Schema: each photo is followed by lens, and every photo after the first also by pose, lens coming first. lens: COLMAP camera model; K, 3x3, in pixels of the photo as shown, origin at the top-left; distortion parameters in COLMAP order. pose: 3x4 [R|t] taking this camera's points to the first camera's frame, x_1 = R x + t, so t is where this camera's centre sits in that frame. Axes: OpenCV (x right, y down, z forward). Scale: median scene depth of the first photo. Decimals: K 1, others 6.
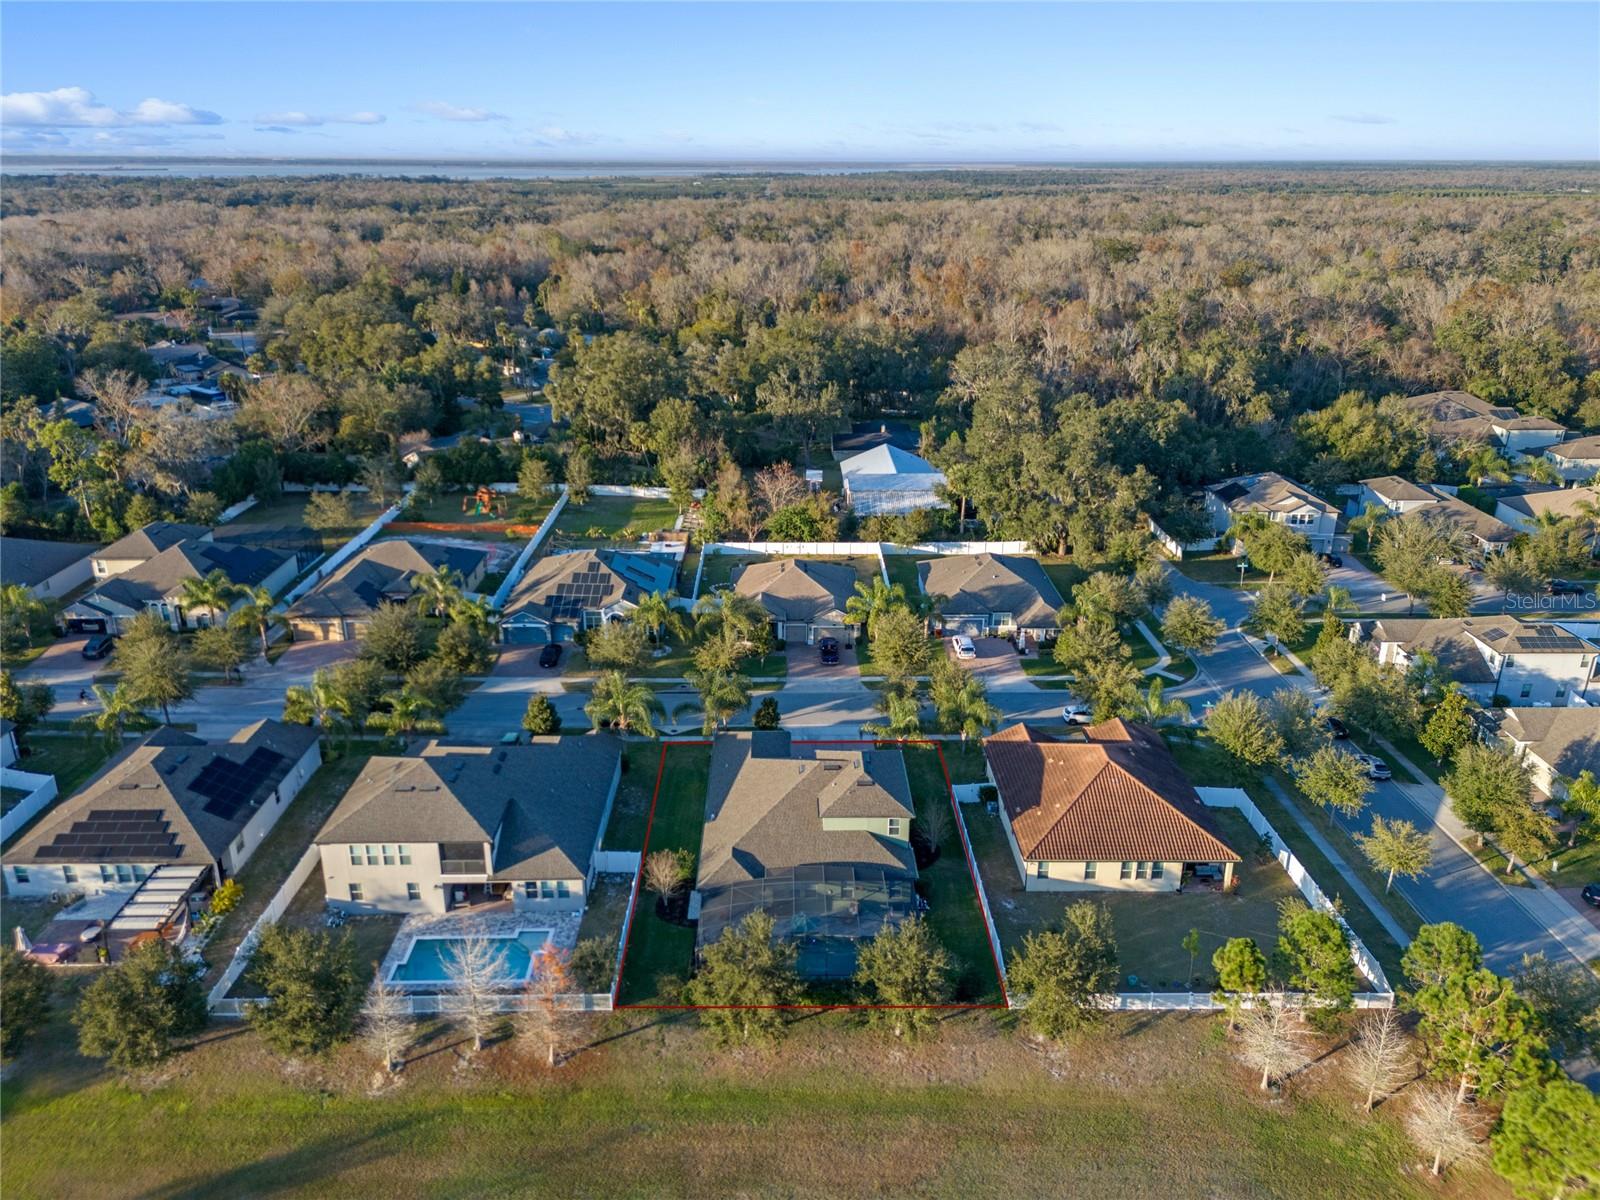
lens RADIAL K [[1138.3, 0, 800.0], [0, 1138.3, 600.0], [0, 0, 1]] dist [0.176013, -0.000260]
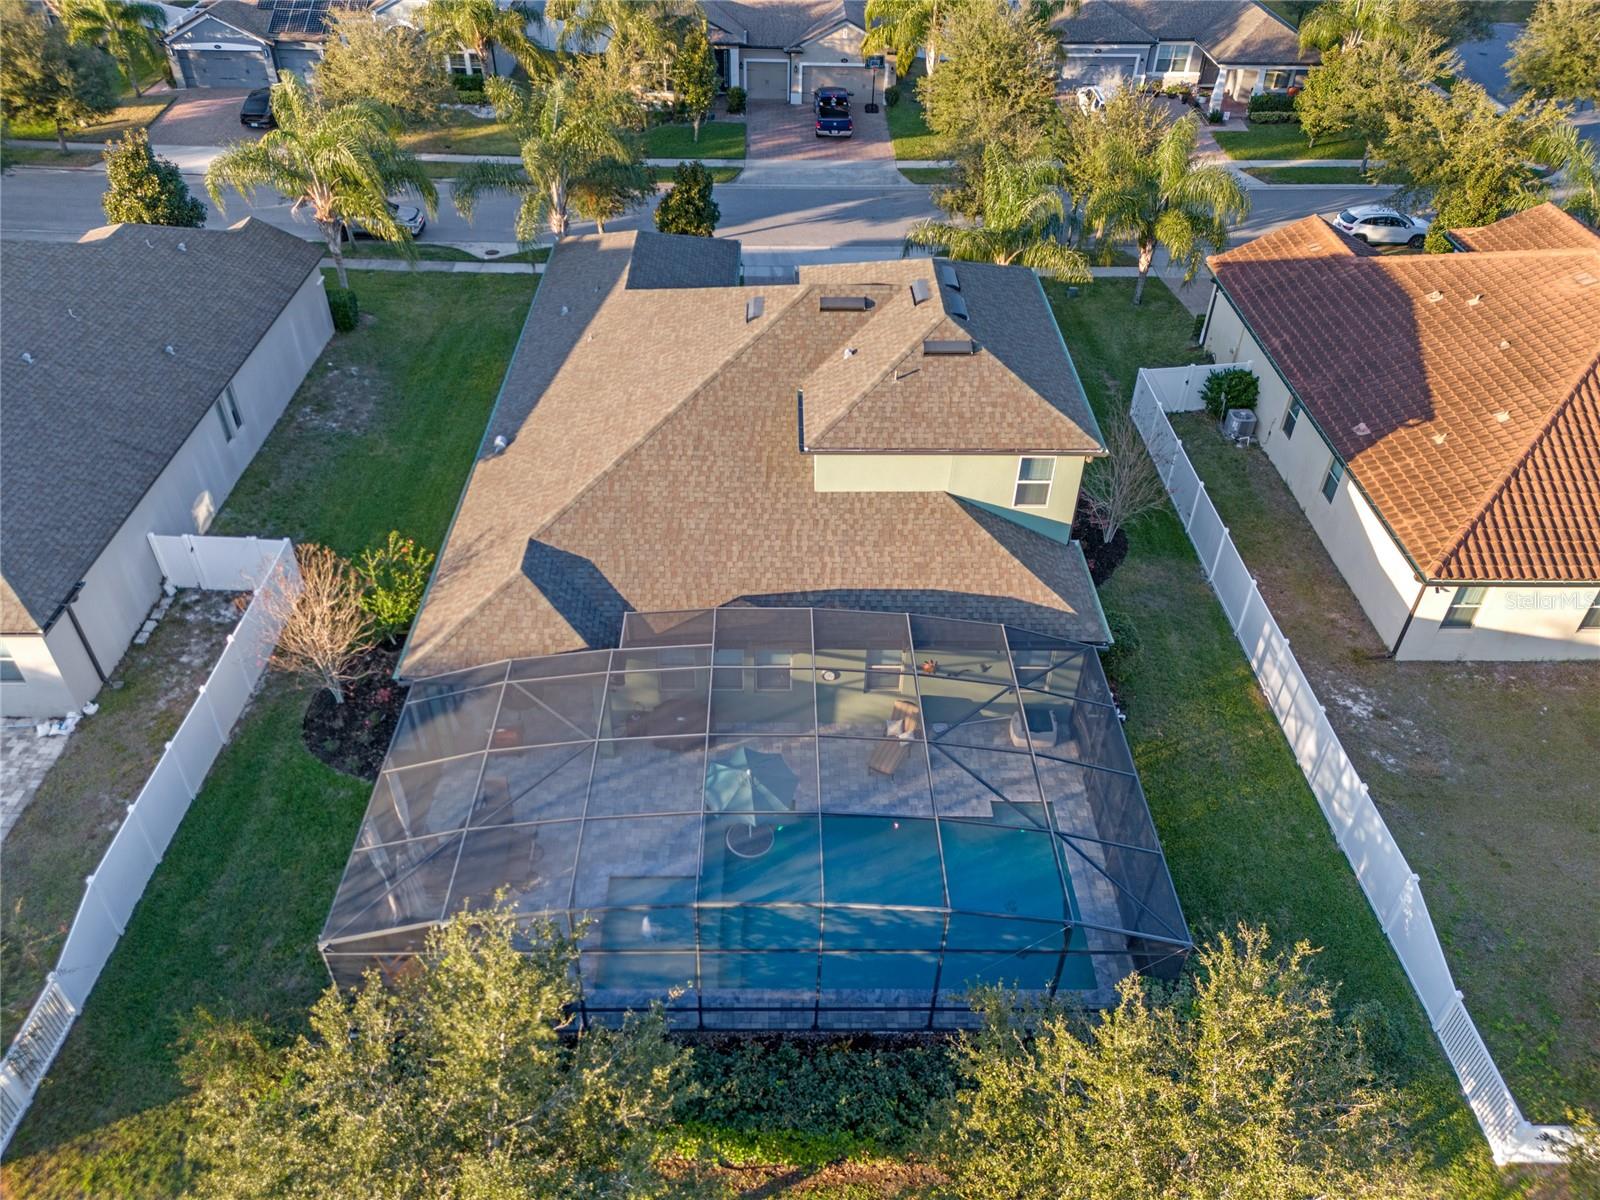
lens RADIAL K [[1171.1, 0, 803.1], [0, 1171.1, 608.3], [0, 0, 1]] dist [0.085954, -0.100616]
pose [[0.999877, 0.010139, 0.011970, 0.011517], [-0.013495, 0.944988, 0.326828, 0.105670], [-0.007998, -0.326949, 0.945008, 0.577261]]
